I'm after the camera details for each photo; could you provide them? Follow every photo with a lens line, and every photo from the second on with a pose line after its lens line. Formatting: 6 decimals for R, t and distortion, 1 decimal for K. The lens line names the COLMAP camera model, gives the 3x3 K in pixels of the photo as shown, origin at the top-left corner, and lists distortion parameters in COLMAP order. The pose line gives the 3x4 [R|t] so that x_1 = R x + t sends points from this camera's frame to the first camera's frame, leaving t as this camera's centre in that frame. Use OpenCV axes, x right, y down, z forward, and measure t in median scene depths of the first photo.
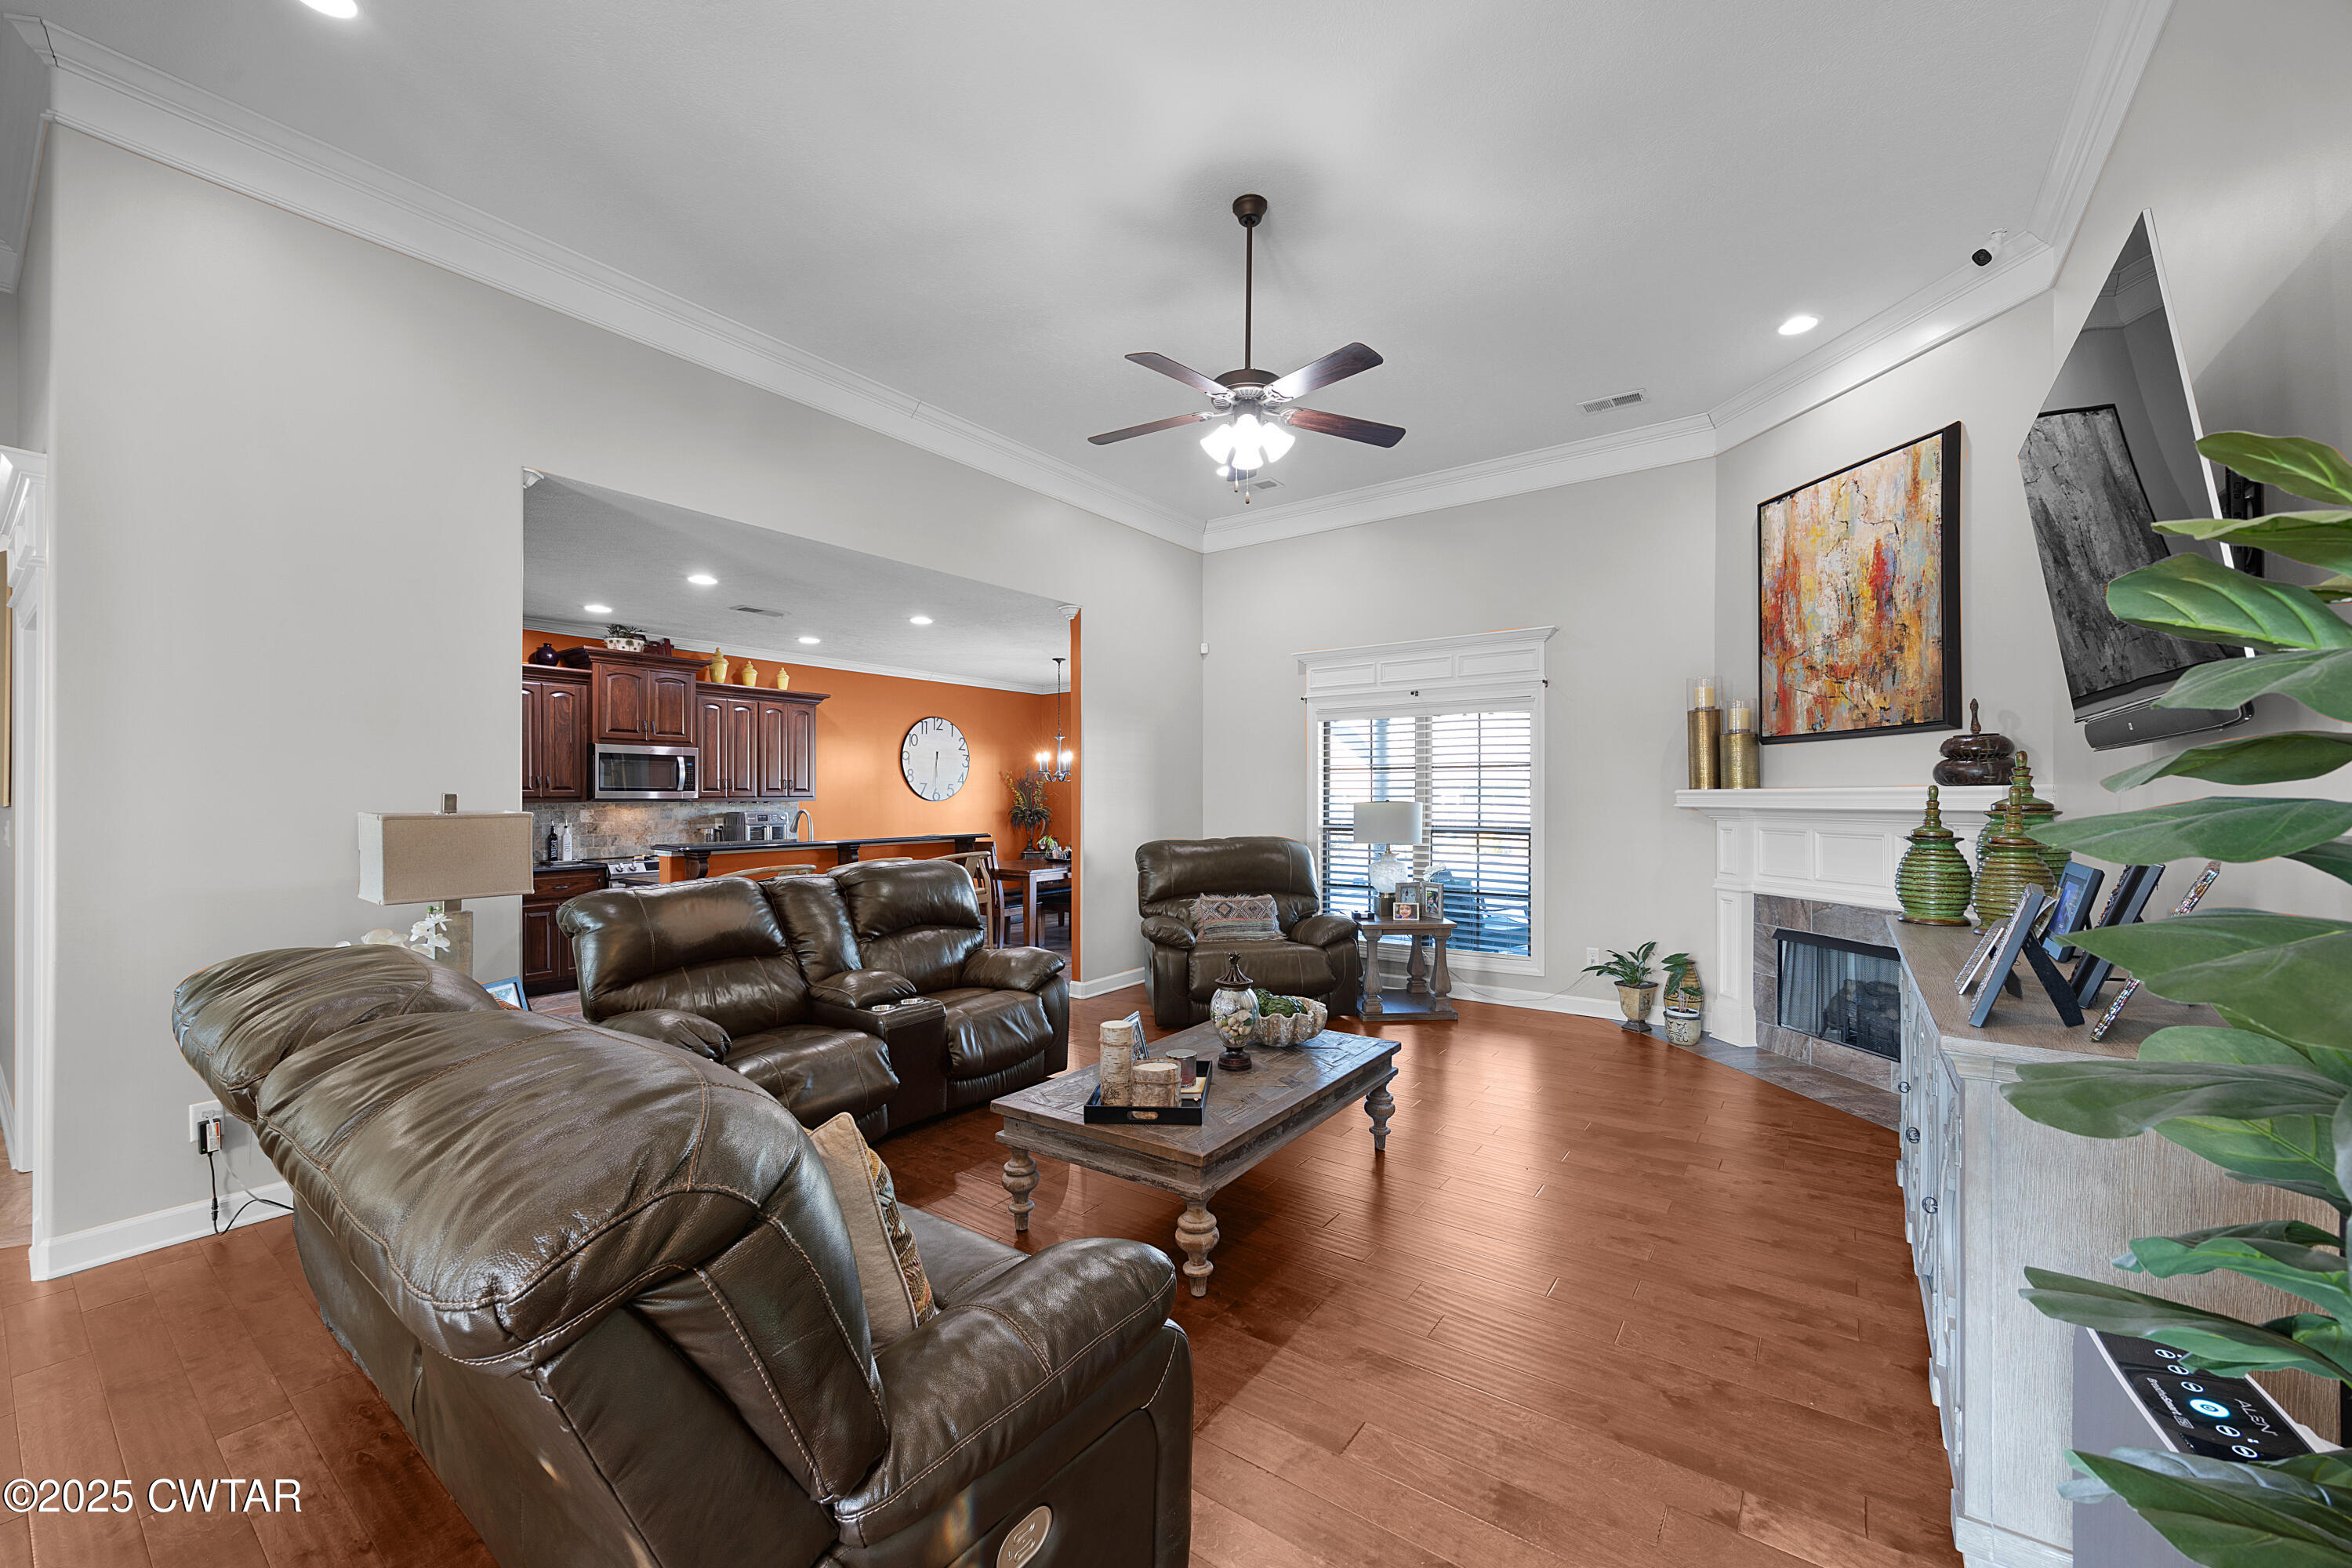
lens RADIAL K [[911.7, 0, 1177.8], [0, 911.7, 796.2], [0, 0, 1]] dist [0.002063, 0.000126]
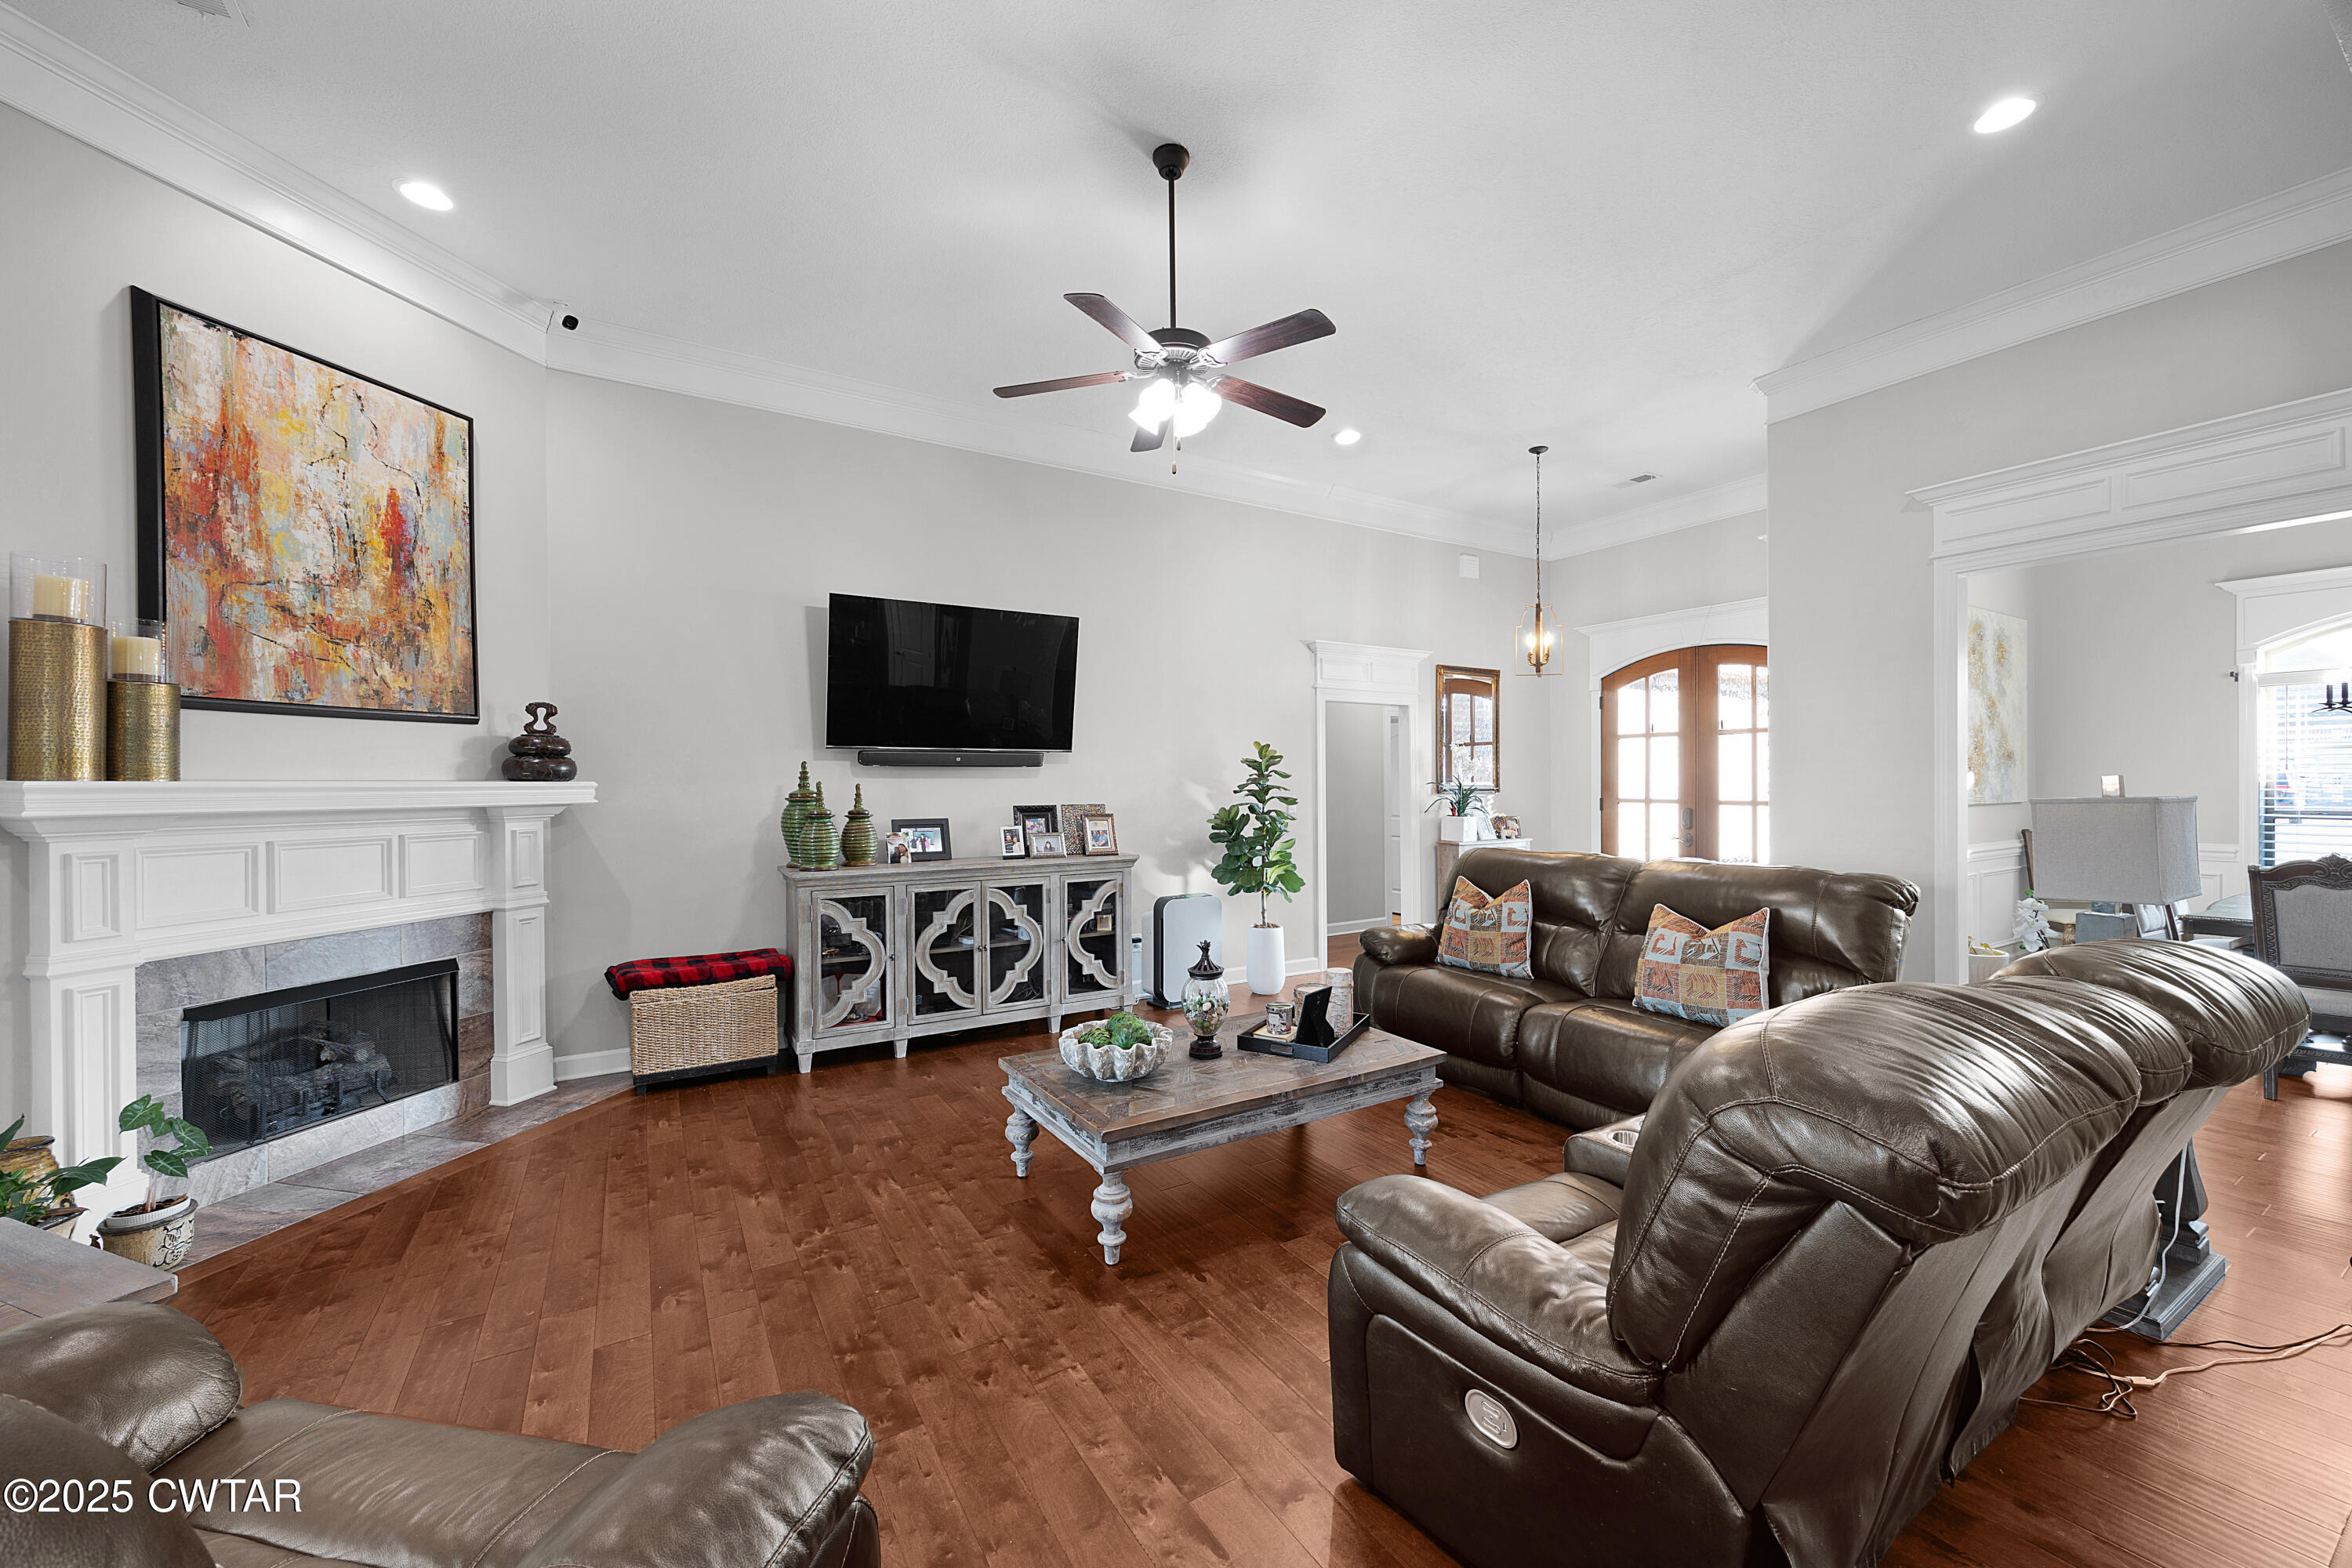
lens RADIAL K [[911.7, 0, 1185.9], [0, 911.7, 788.3], [0, 0, 1]] dist [0.002063, 0.000126]
pose [[-0.924403, 0.006719, 0.381359, -0.210566], [0.008170, 0.999964, 0.002185, 0.000744], [-0.381330, 0.005135, -0.924425, 1.368855]]
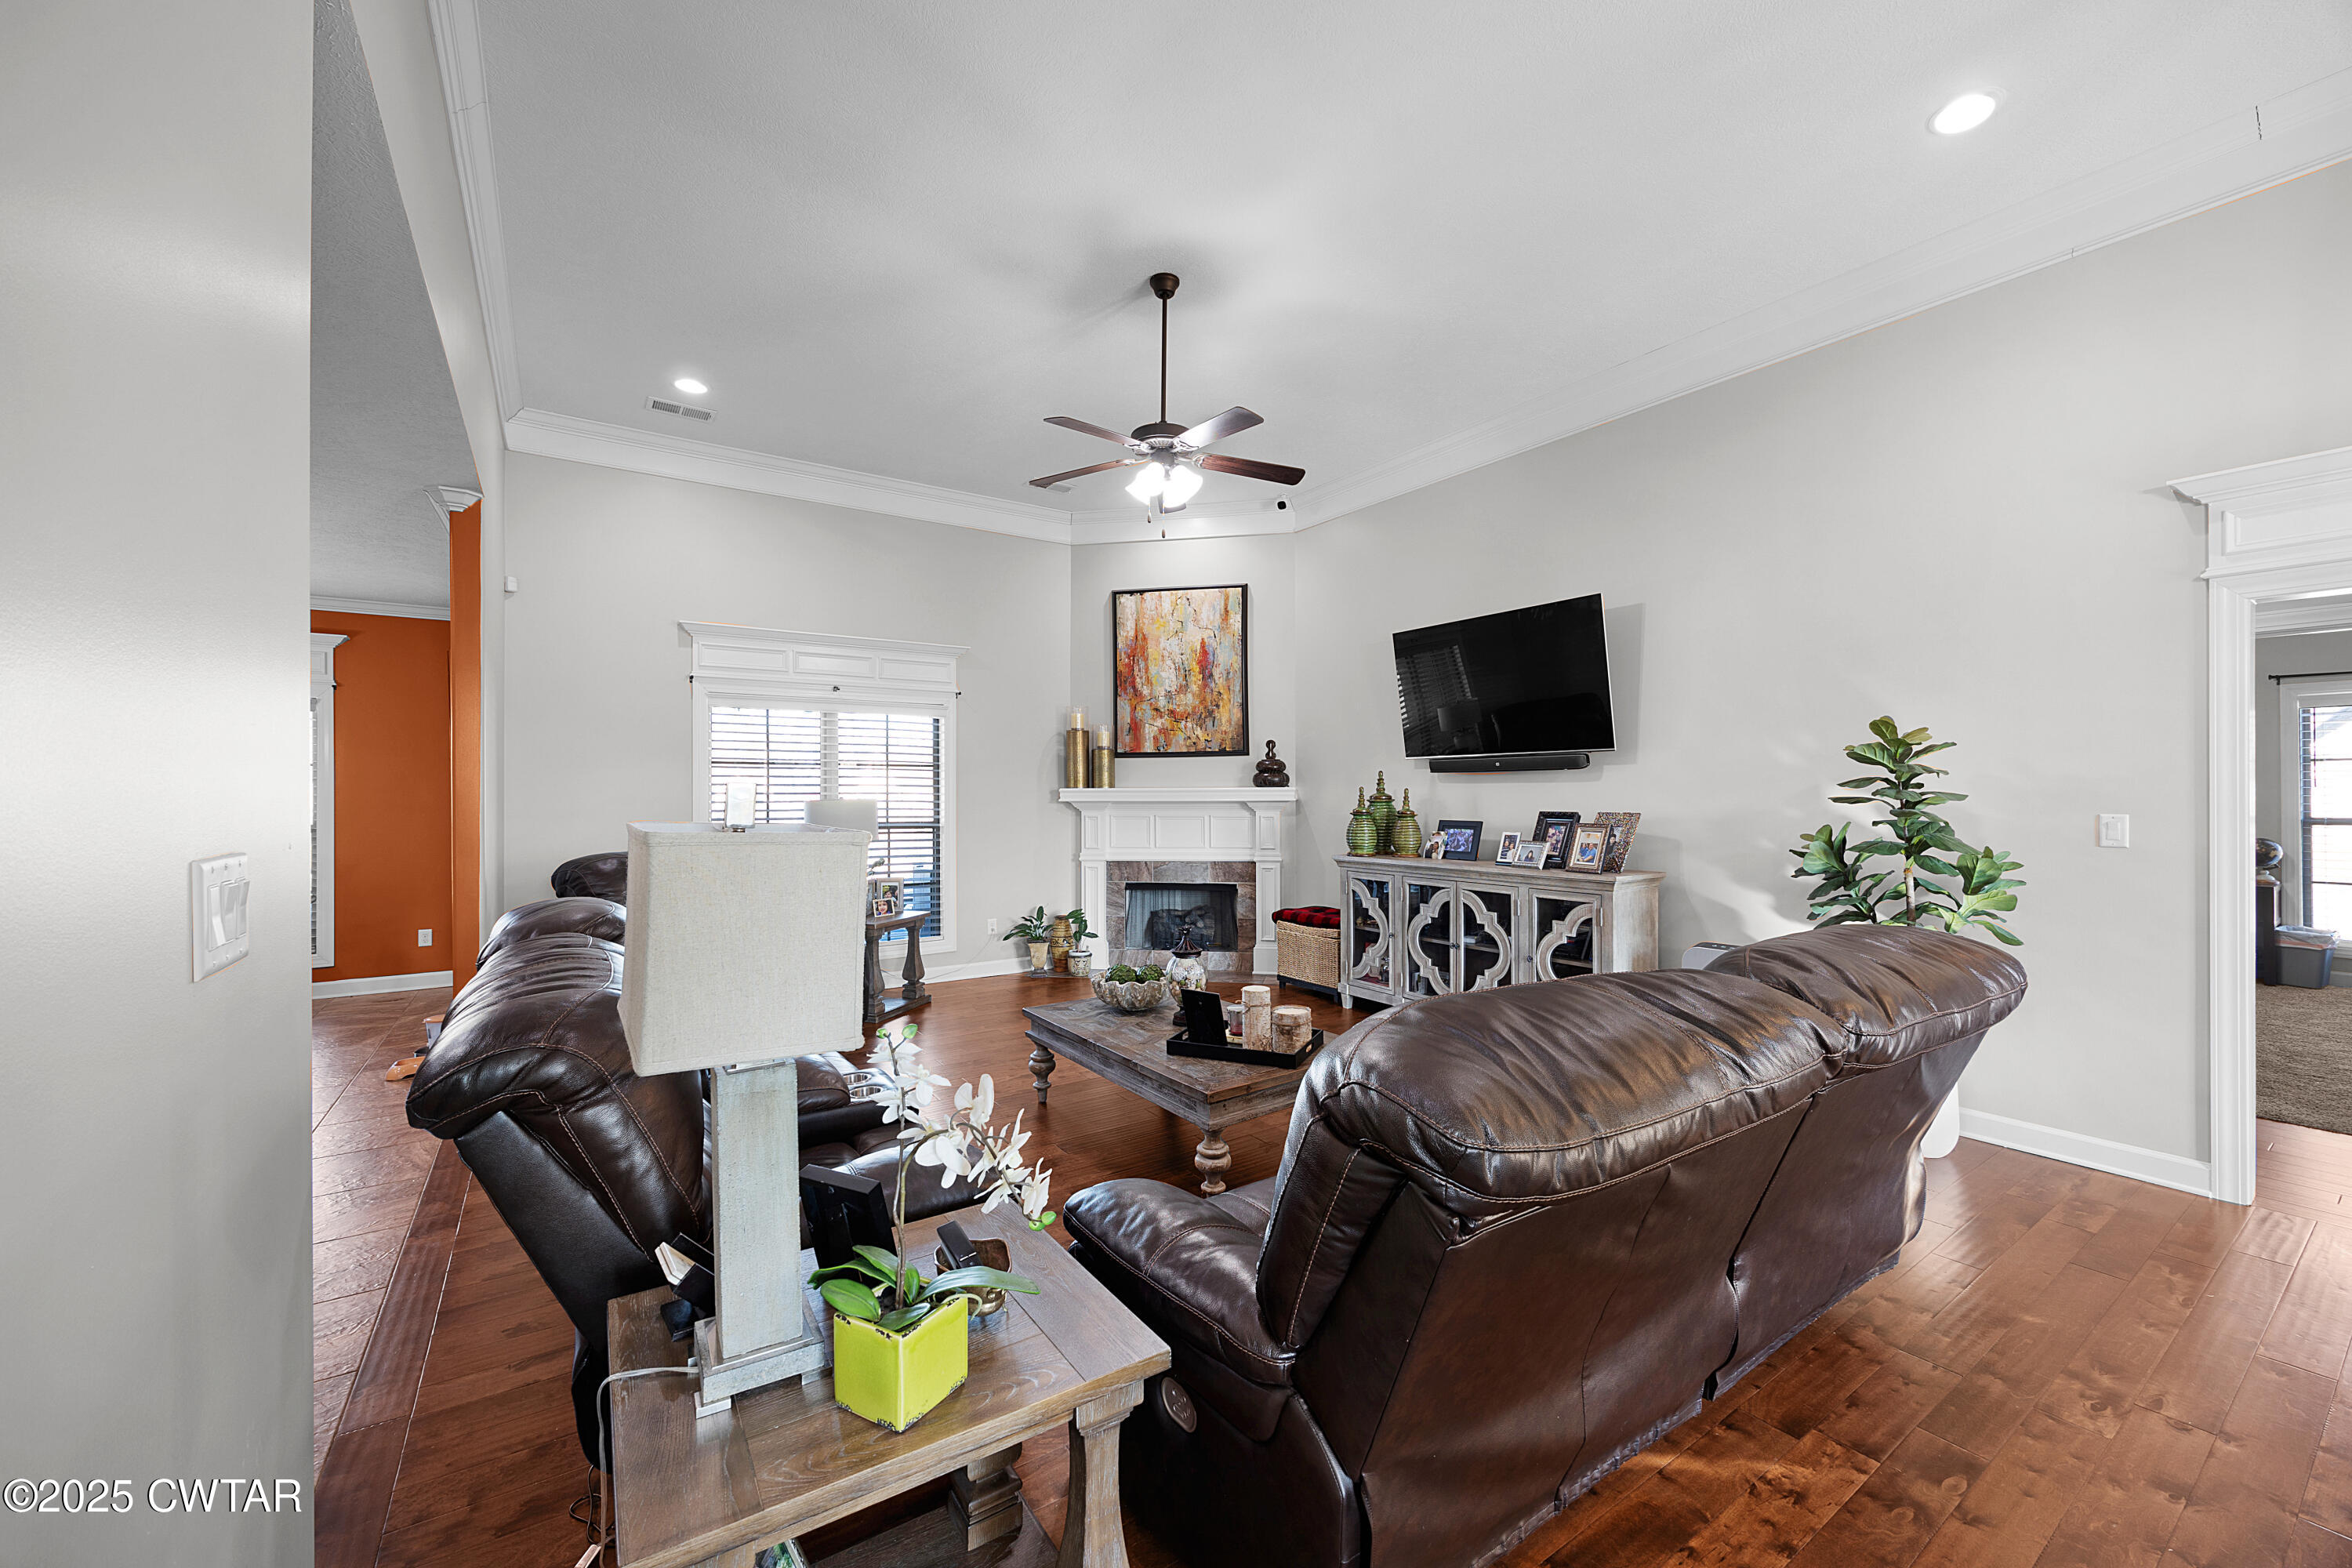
lens RADIAL K [[911.7, 0, 1176.3], [0, 911.7, 789.7], [0, 0, 1]] dist [0.002063, 0.000126]
pose [[0.341041, 0.006776, 0.940024, -0.729957], [0.001006, 0.999971, -0.007574, 0.005571], [-0.940048, 0.003529, 0.341024, 0.439920]]
